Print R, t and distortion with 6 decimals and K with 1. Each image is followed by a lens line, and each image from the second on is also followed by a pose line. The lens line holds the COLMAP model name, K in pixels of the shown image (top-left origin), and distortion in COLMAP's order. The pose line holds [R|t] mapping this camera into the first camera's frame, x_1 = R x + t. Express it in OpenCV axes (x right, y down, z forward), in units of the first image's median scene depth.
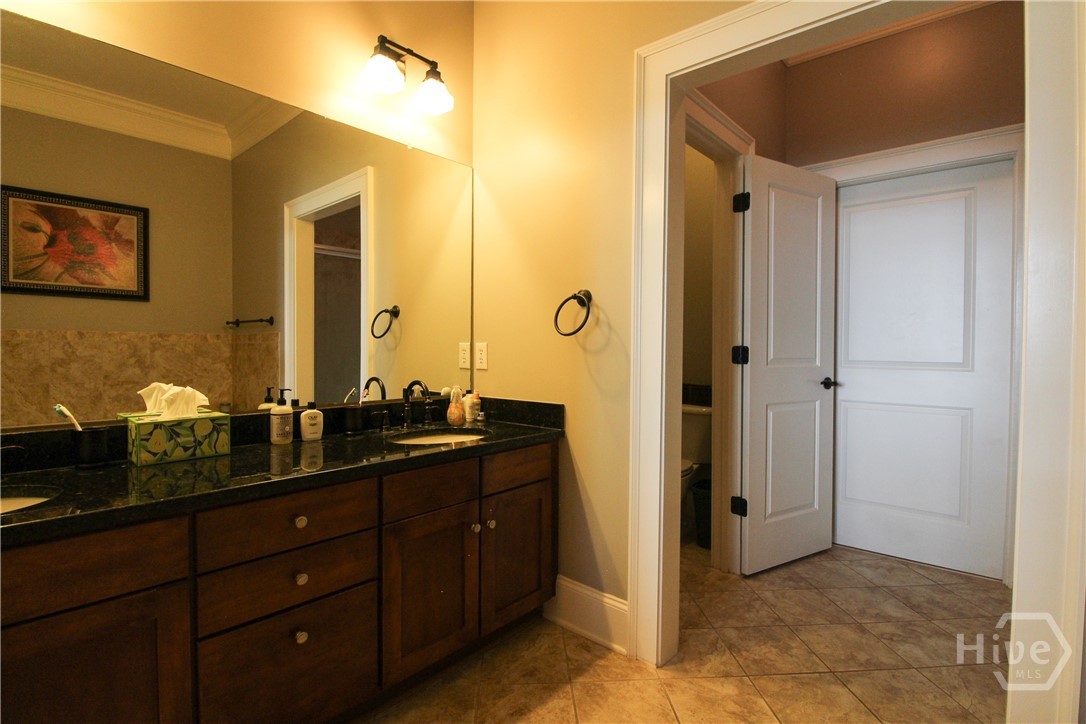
lens RADIAL K [[525.5, 0, 538.4], [0, 525.5, 358.2], [0, 0, 1]] dist [-0.002267, -0.000458]
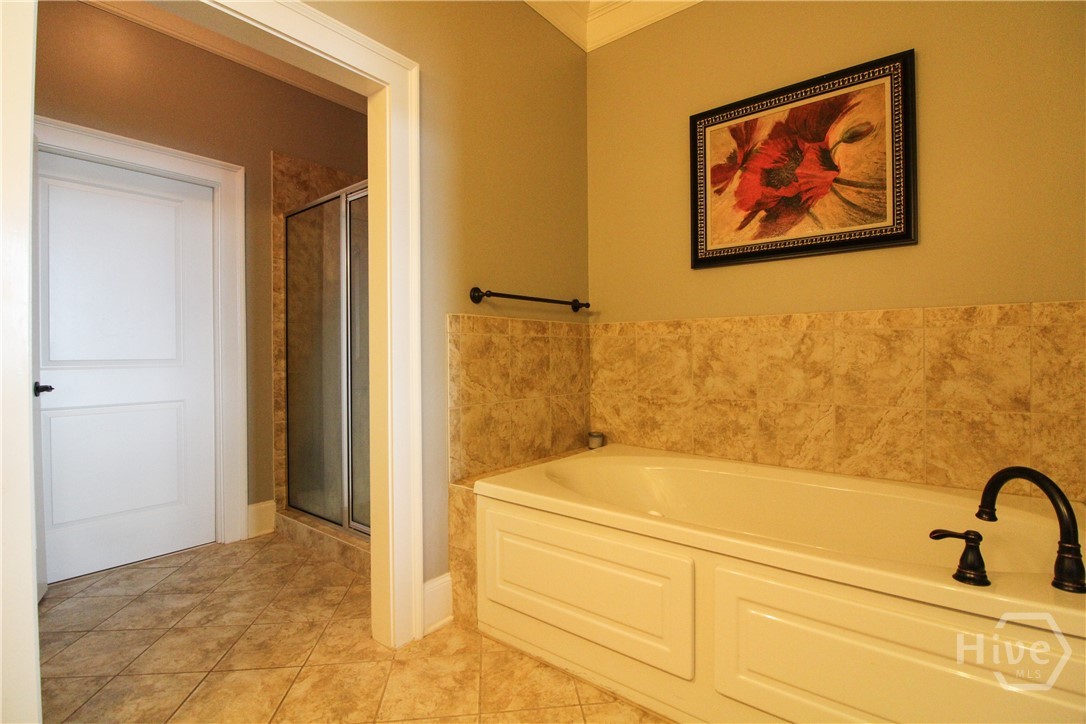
lens RADIAL K [[525.5, 0, 538.1], [0, 525.5, 355.6], [0, 0, 1]] dist [-0.002267, -0.000458]
pose [[-0.039344, -0.009212, 0.999183, -0.368094], [0.024401, 0.999650, 0.010177, 0.009417], [-0.998928, 0.024781, -0.039105, 0.341659]]
